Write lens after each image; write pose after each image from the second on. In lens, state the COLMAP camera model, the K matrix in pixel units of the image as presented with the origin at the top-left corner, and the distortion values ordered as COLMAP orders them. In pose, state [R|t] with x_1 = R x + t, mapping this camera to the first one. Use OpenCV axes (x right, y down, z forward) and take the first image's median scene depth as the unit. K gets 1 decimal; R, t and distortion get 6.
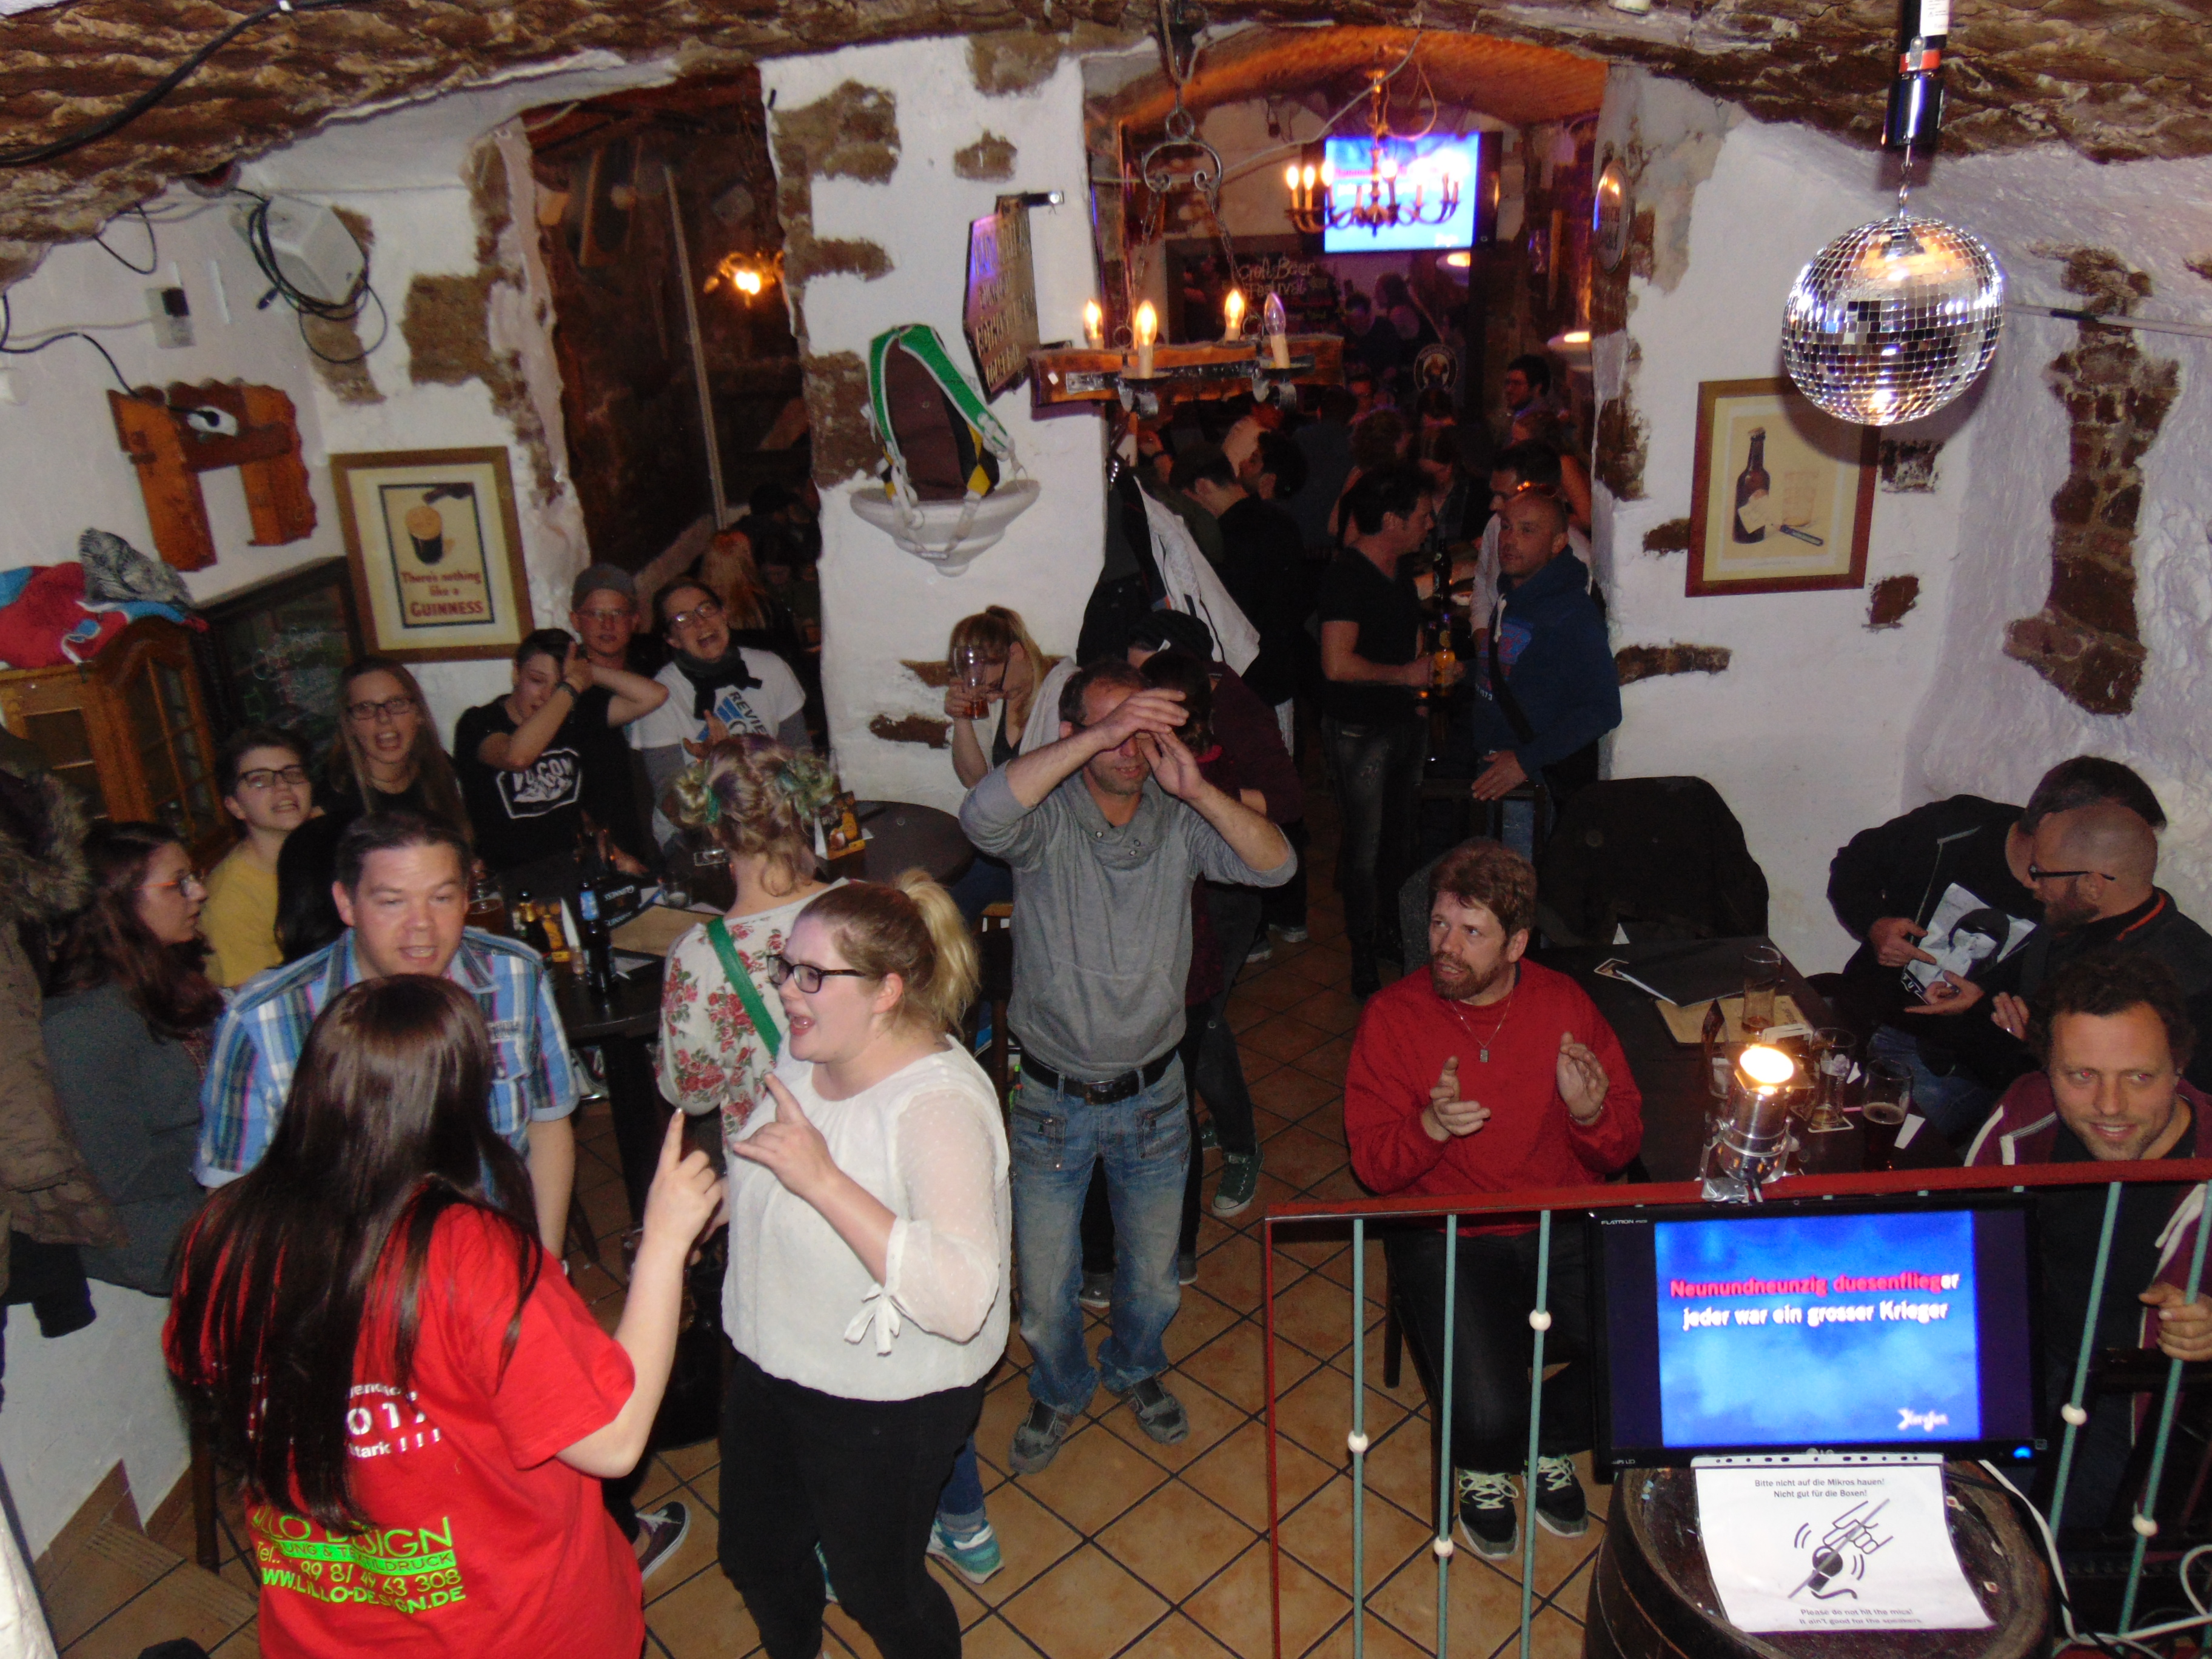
lens RADIAL K [[1656.8, 0, 1107.6], [0, 1656.8, 819.5], [0, 0, 1]] dist [-0.031370, 0.069972]
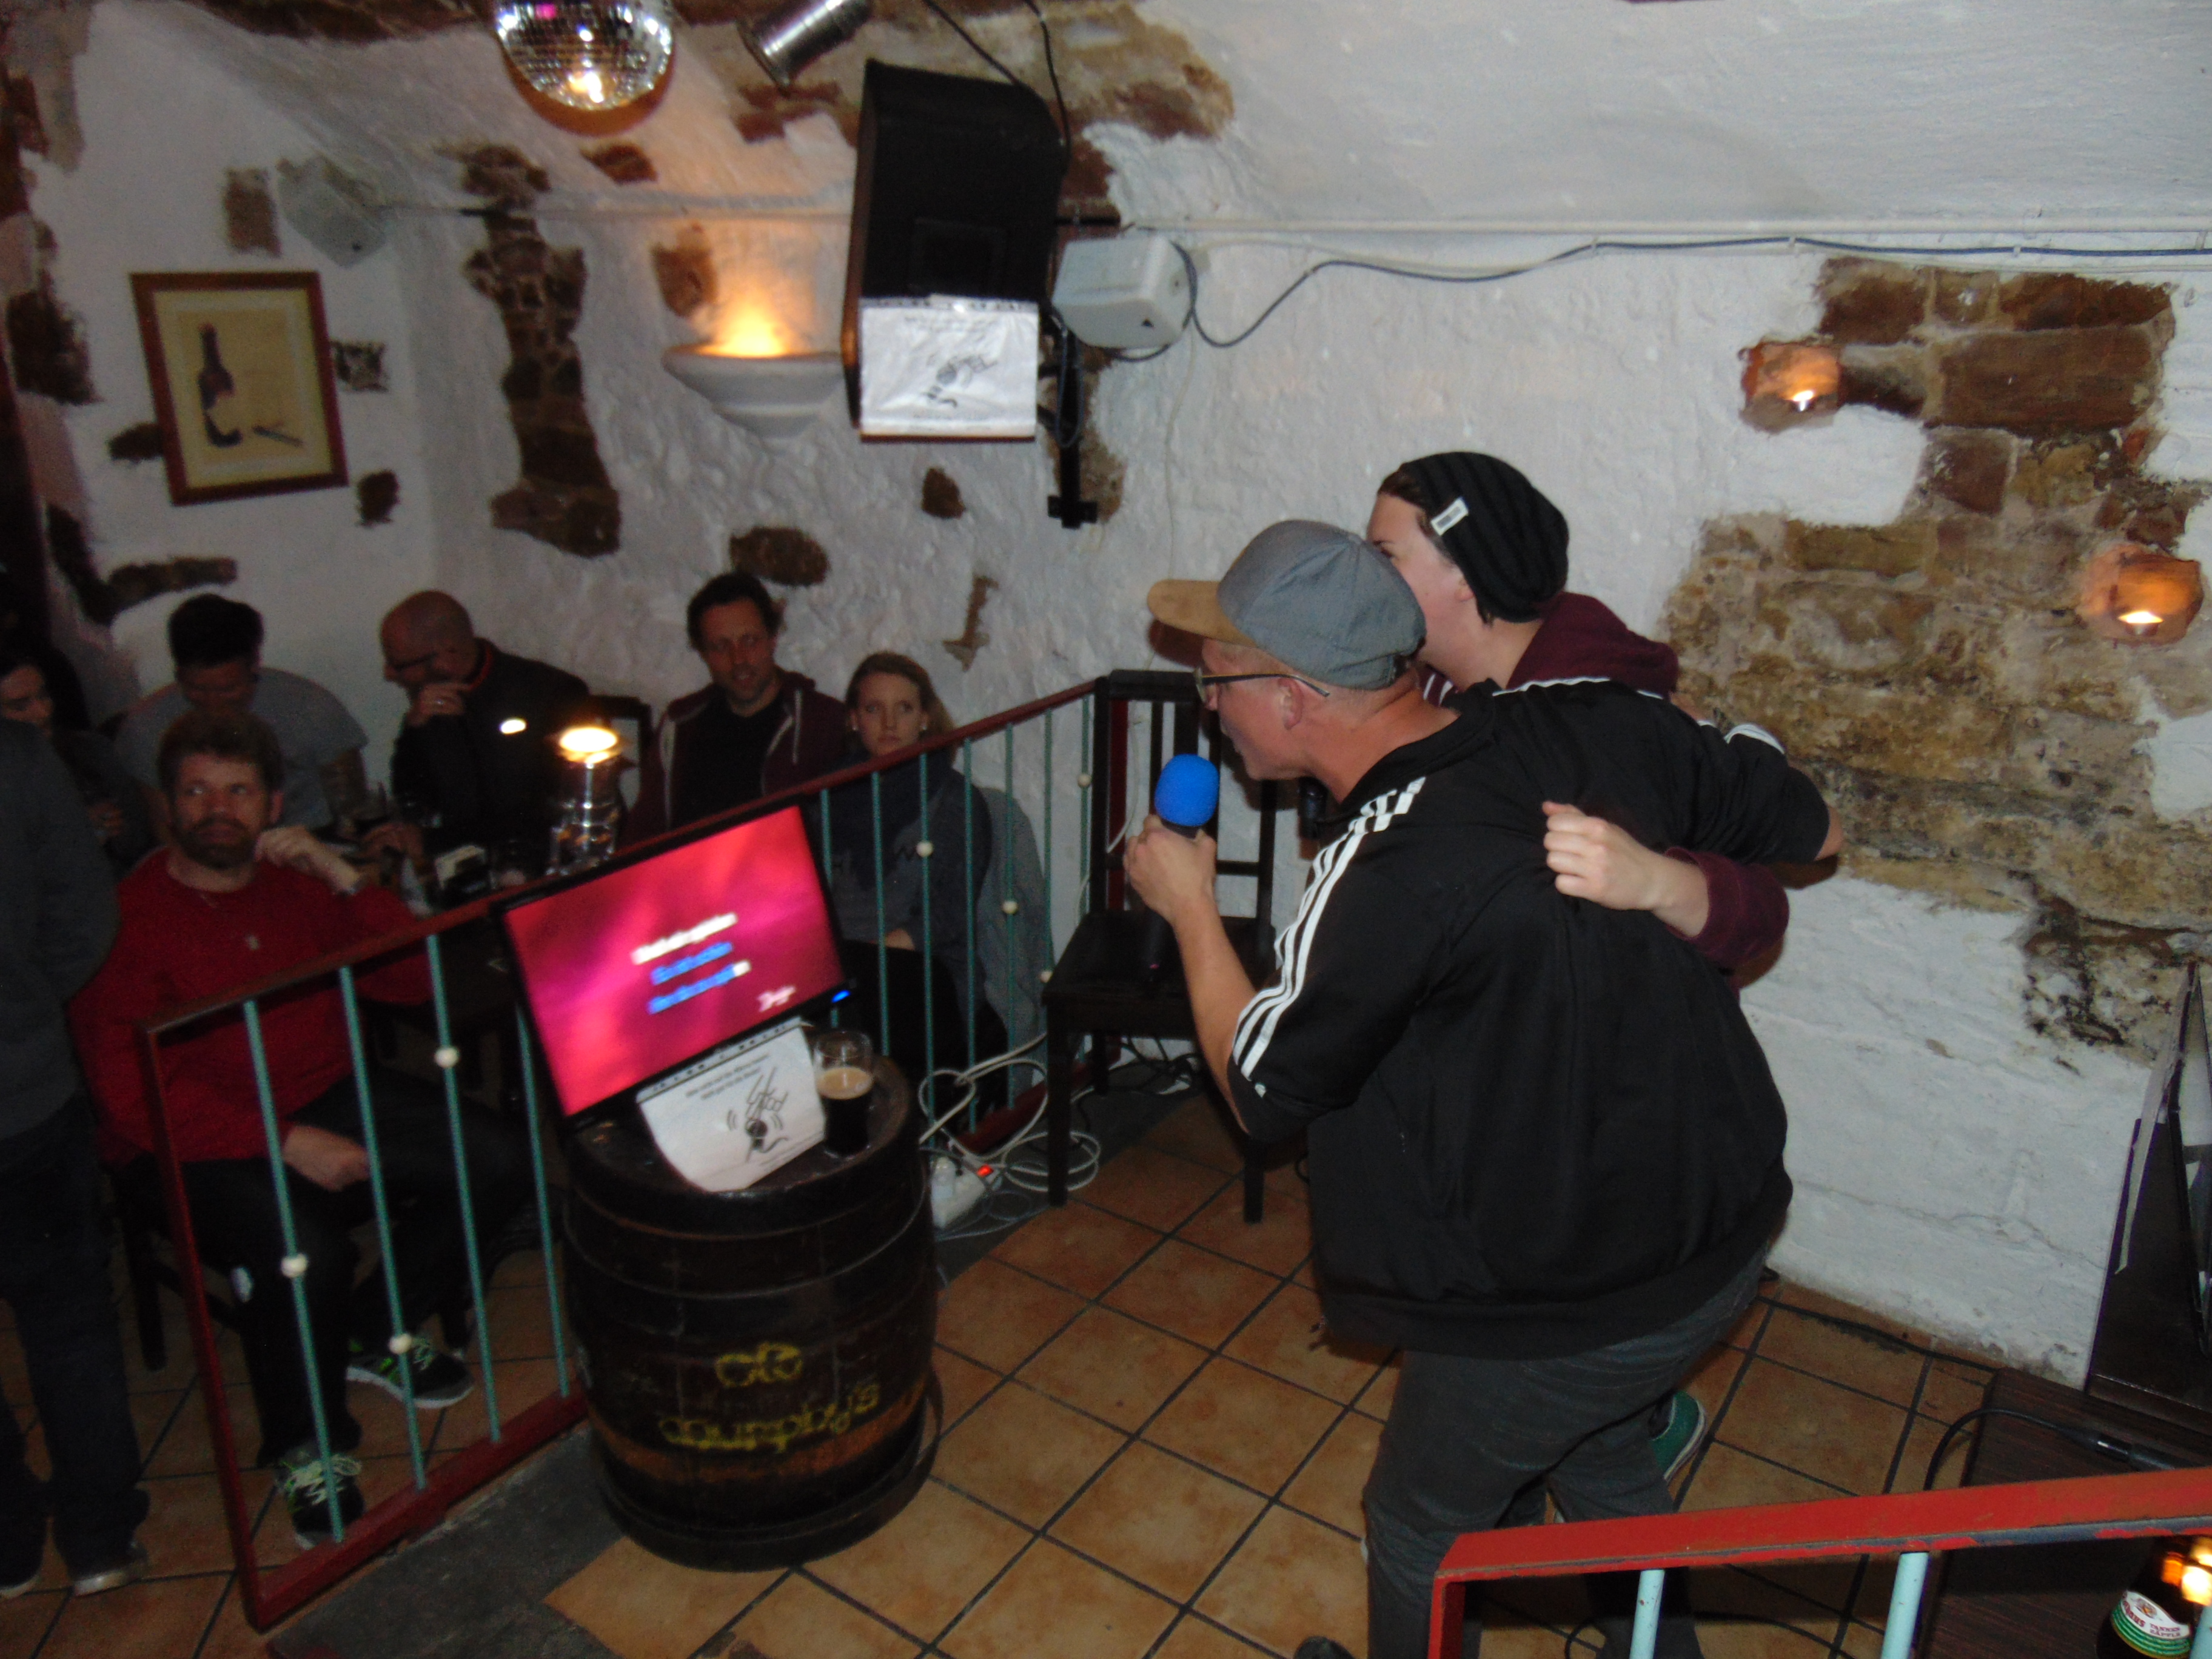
lens RADIAL K [[1656.8, 0, 1106.5], [0, 1656.8, 823.7], [0, 0, 1]] dist [-0.031370, 0.069972]
pose [[0.571538, -0.218468, 0.790959, -0.147667], [0.244708, 0.965426, 0.089835, 0.095082], [-0.783239, 0.142210, 0.605239, 0.032041]]
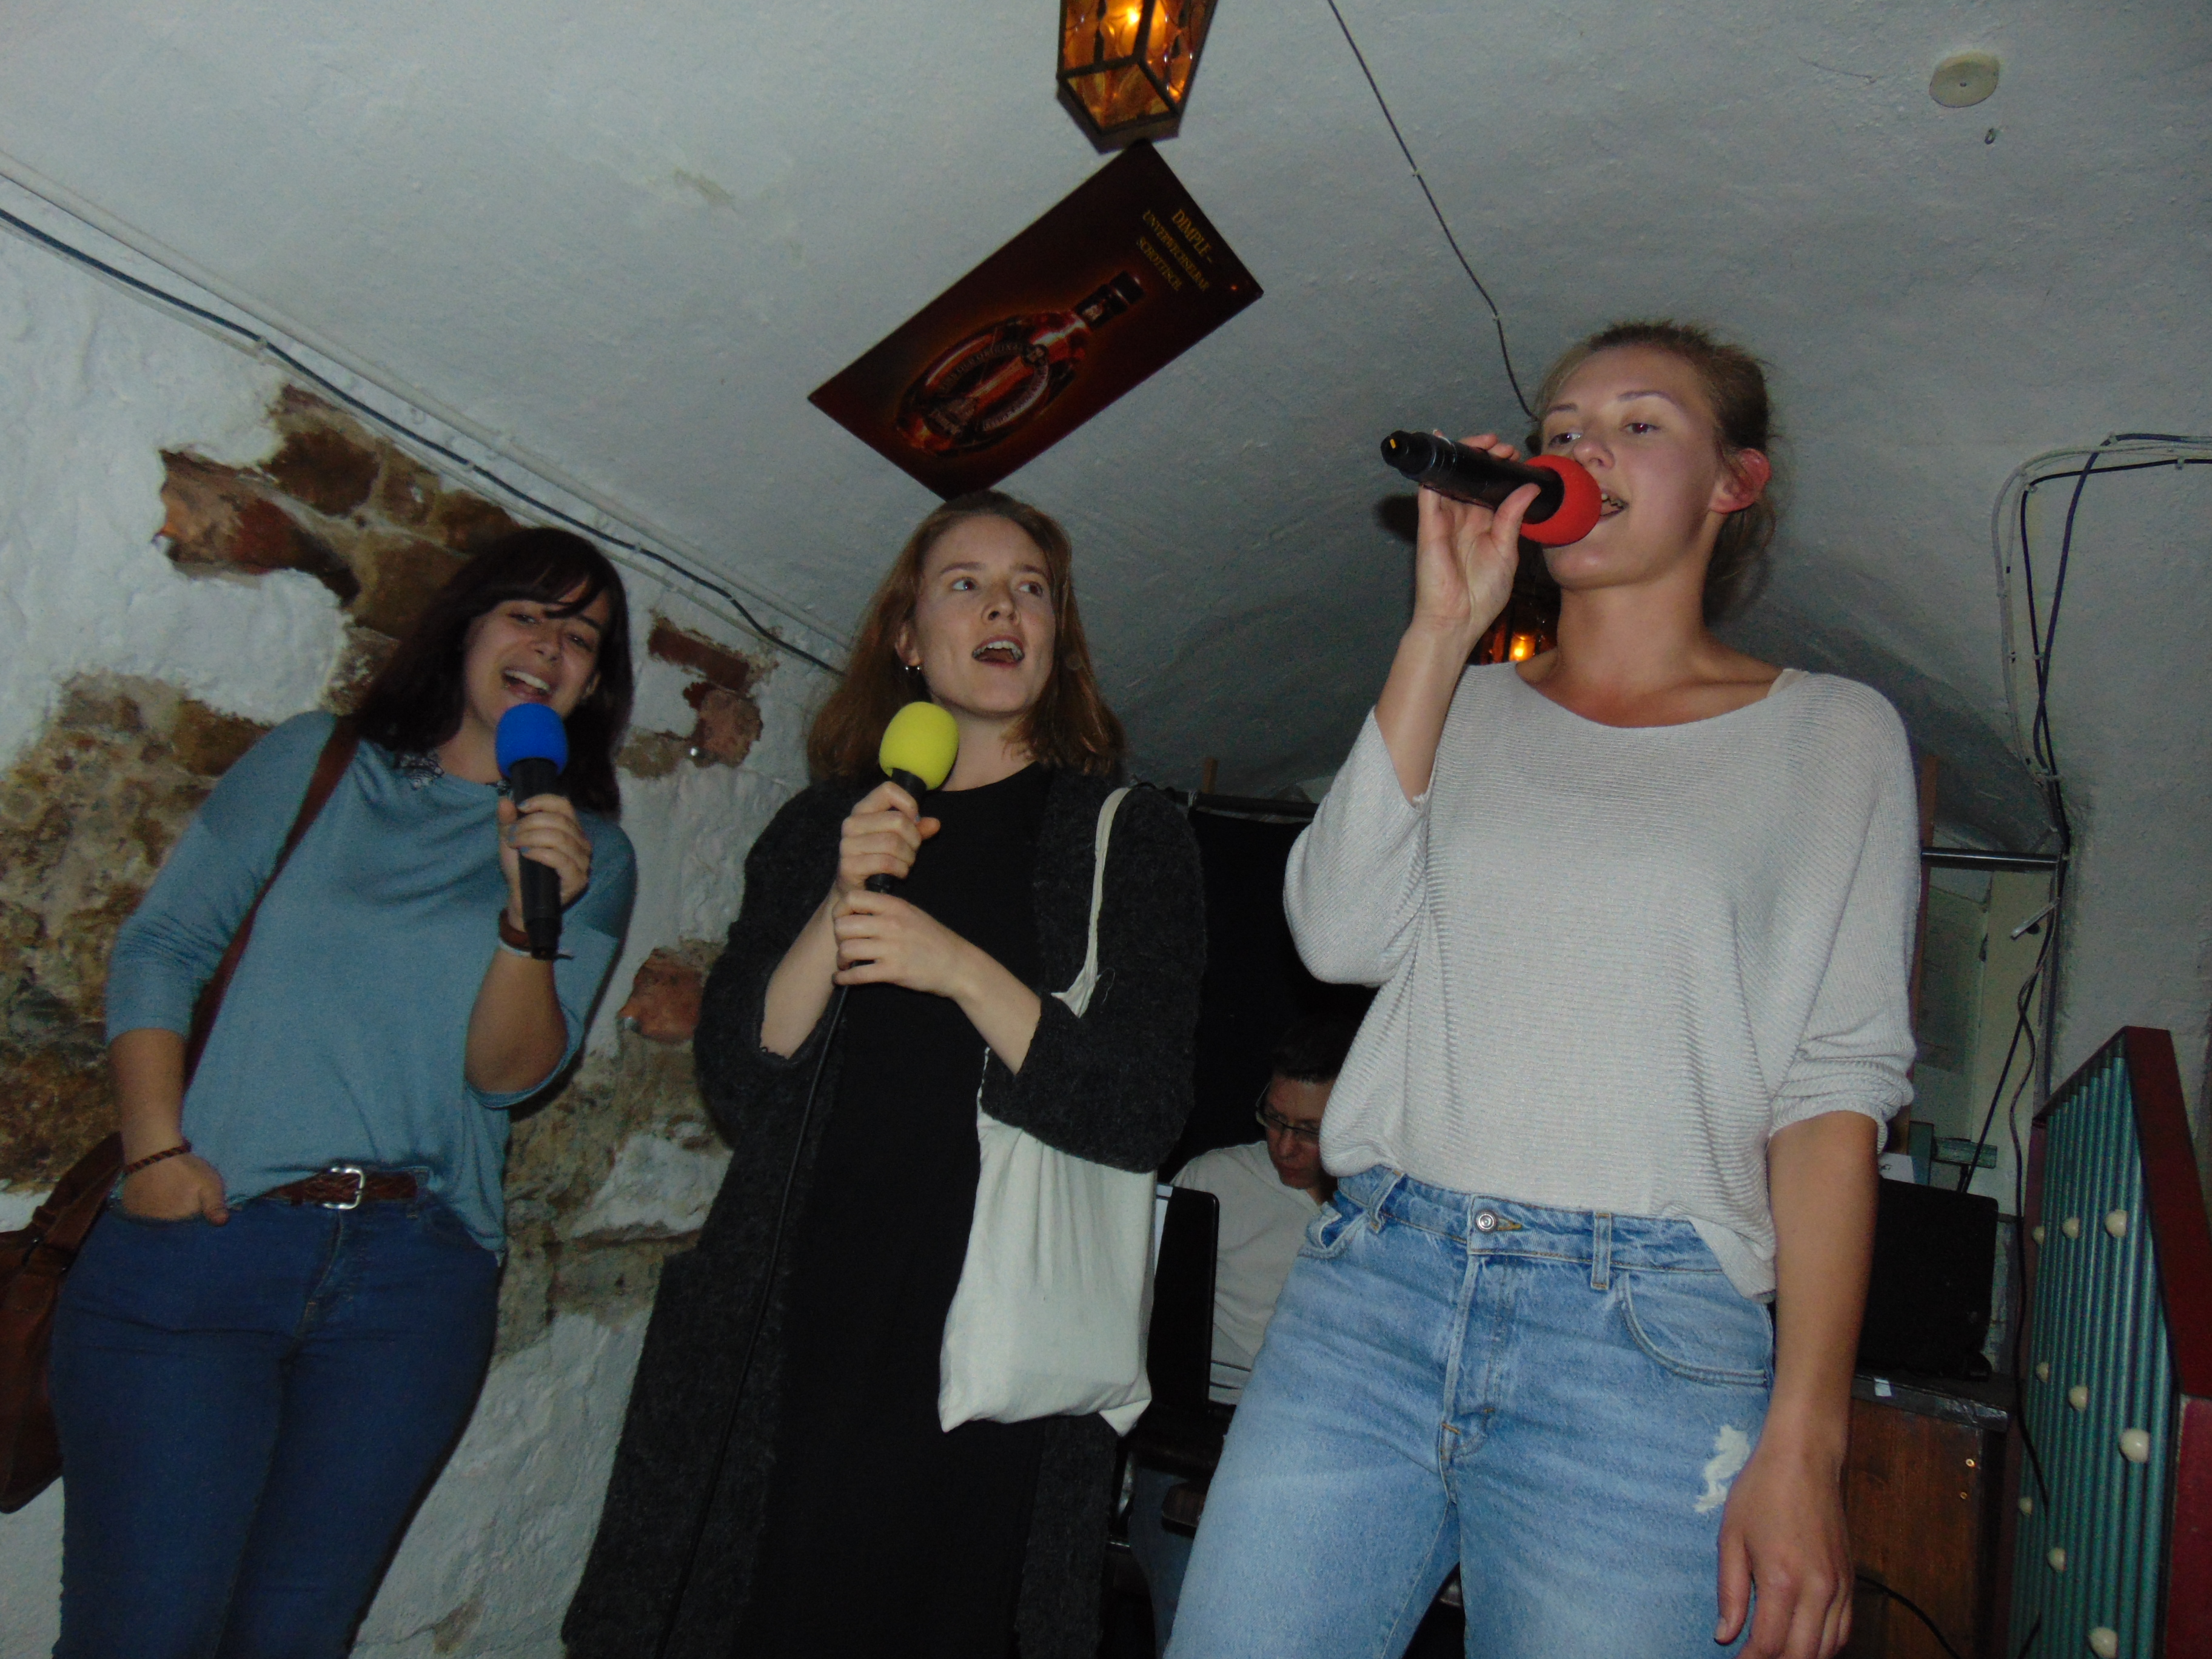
lens RADIAL K [[1656.8, 0, 1096.8], [0, 1656.8, 822.2], [0, 0, 1]] dist [-0.031370, 0.069972]
pose [[-0.893729, -0.021115, 0.448110, 0.099792], [0.029420, 0.993983, 0.105514, 0.096601], [-0.447641, 0.107484, -0.887730, 0.488730]]
